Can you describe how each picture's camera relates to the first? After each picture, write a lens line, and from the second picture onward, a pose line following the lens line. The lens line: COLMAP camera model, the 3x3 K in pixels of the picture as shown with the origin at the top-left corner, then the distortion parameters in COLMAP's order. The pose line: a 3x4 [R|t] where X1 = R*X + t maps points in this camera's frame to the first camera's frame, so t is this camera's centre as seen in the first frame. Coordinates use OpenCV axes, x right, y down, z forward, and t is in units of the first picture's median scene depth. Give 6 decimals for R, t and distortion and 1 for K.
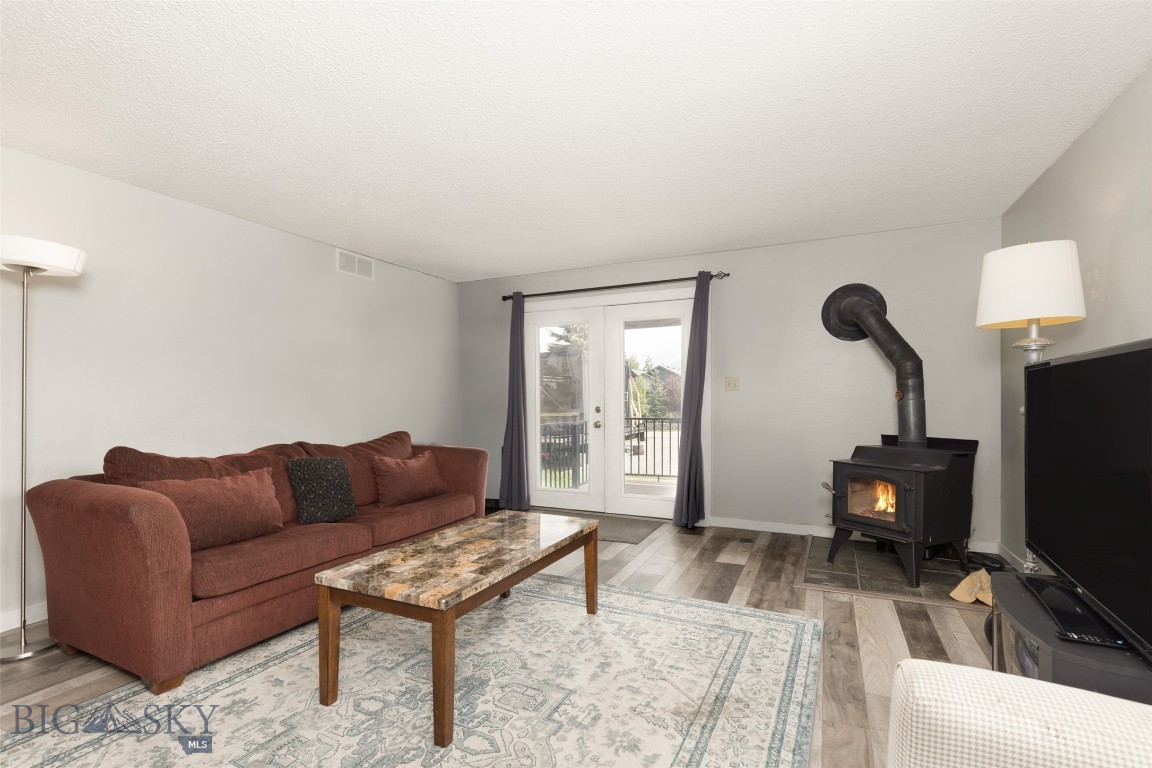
lens RADIAL K [[512.1, 0, 590.9], [0, 512.1, 419.5], [0, 0, 1]] dist [0.000860, -0.000053]
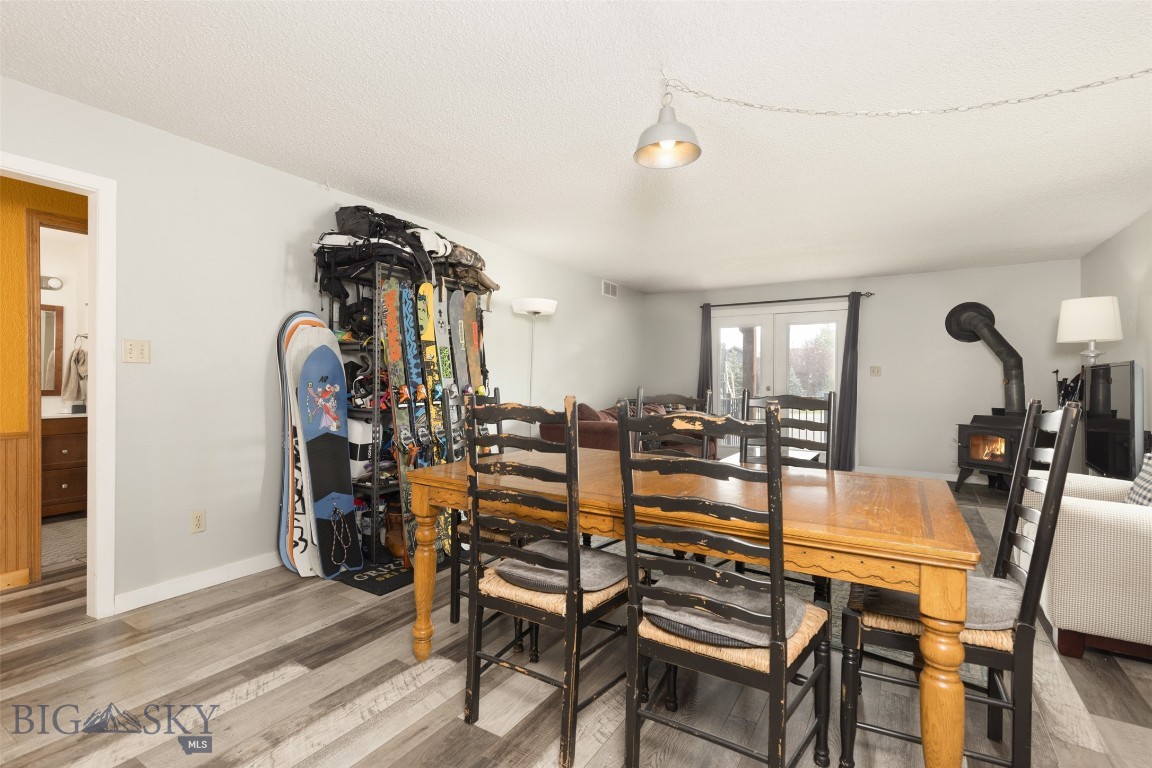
lens RADIAL K [[546.9, 0, 576.0], [0, 546.9, 384.0], [0, 0, 1]] dist [-0.001424, -0.000078]
pose [[0.994229, 0.011934, -0.106616, -0.674955], [-0.015189, 0.999441, -0.029777, 0.039636], [0.106201, 0.031225, 0.993854, -1.019516]]
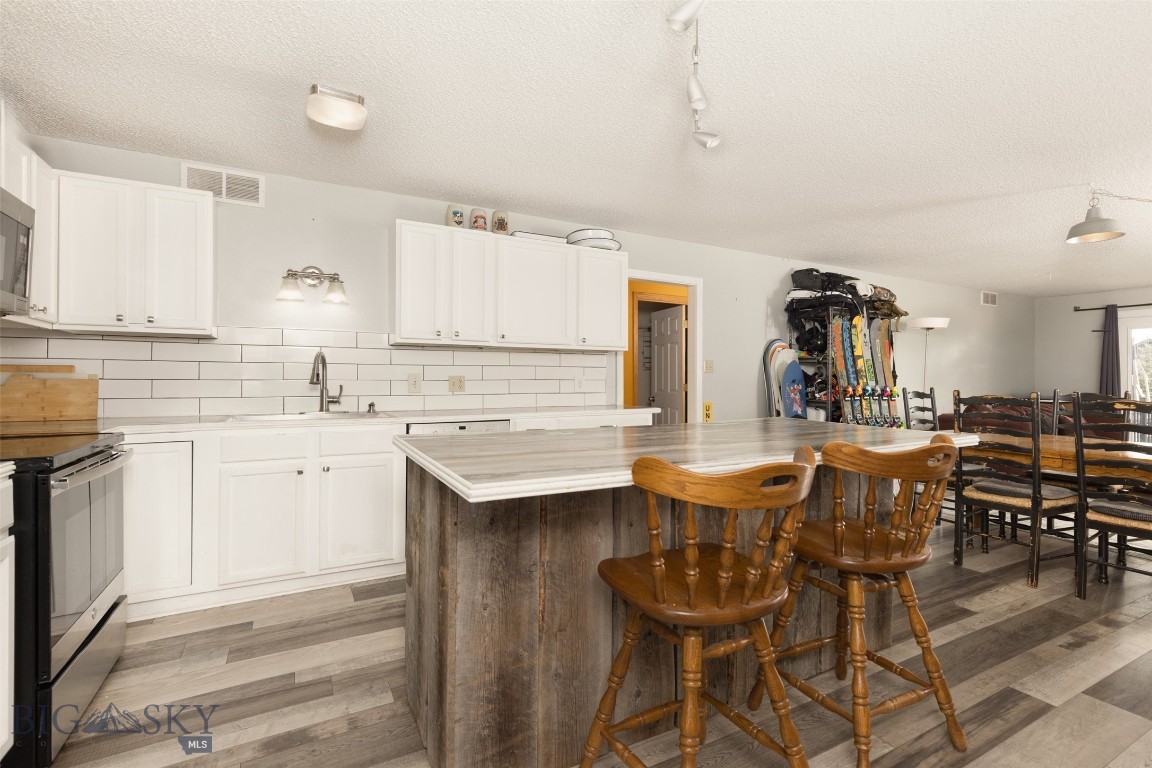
lens RADIAL K [[533.6, 0, 577.3], [0, 533.6, 378.2], [0, 0, 1]] dist [0.002566, 0.000297]
pose [[0.801247, 0.010619, -0.598239, -0.861078], [-0.034536, 0.998996, -0.028524, 0.075252], [0.597336, 0.043515, 0.800810, -1.979975]]
